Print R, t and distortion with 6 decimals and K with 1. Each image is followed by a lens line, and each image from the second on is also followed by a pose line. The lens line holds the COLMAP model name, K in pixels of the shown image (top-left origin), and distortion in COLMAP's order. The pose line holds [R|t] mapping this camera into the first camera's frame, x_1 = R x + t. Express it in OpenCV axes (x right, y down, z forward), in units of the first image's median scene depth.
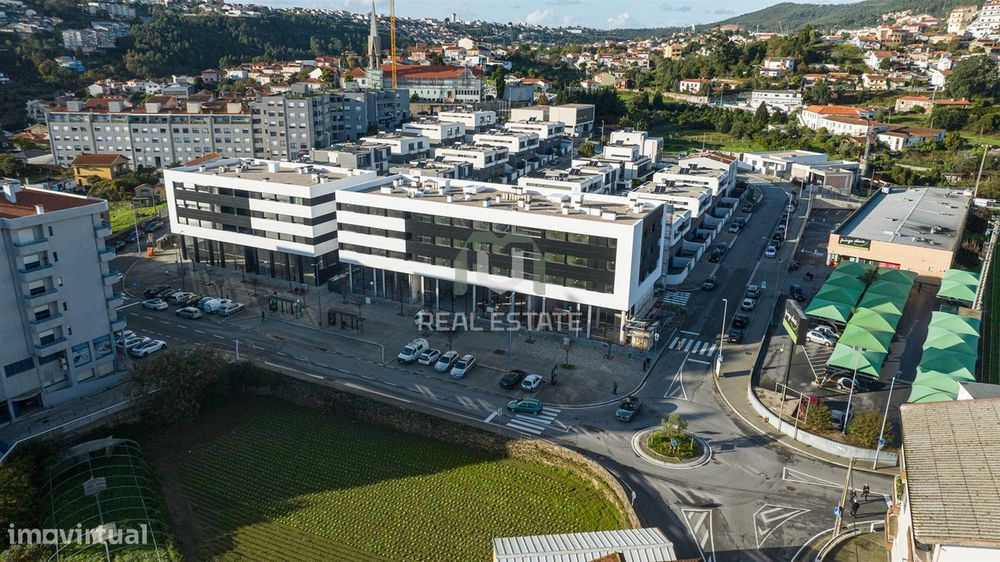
lens RADIAL K [[704.1, 0, 499.2], [0, 704.1, 280.0], [0, 0, 1]] dist [-0.048844, 0.045465]
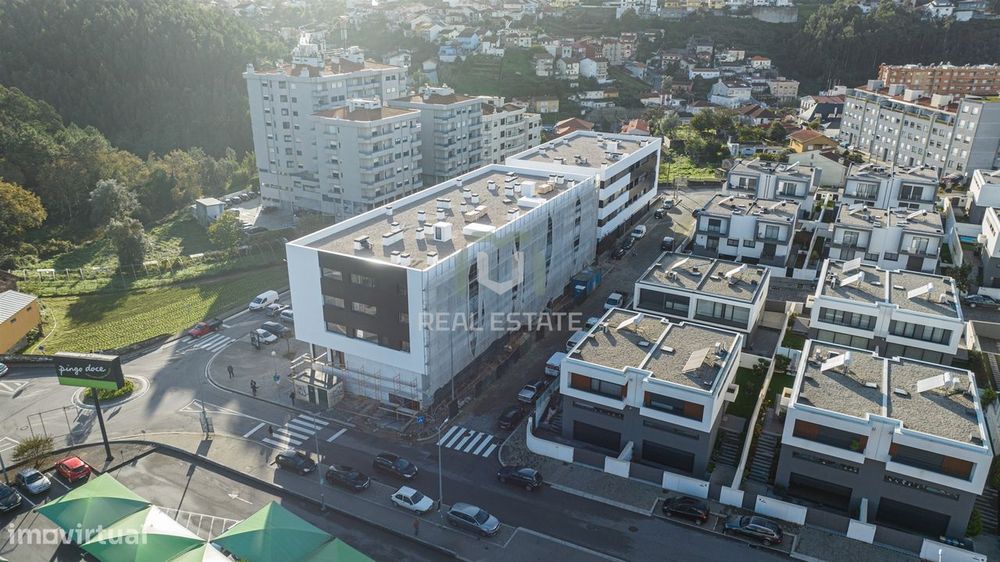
lens RADIAL K [[704.1, 0, 498.2], [0, 704.1, 279.2], [0, 0, 1]] dist [-0.048844, 0.045465]
pose [[-0.025011, 0.348327, -0.937039, 0.700244], [-0.317268, 0.886109, 0.337863, -0.285294], [0.948006, 0.305743, 0.088351, 0.826462]]
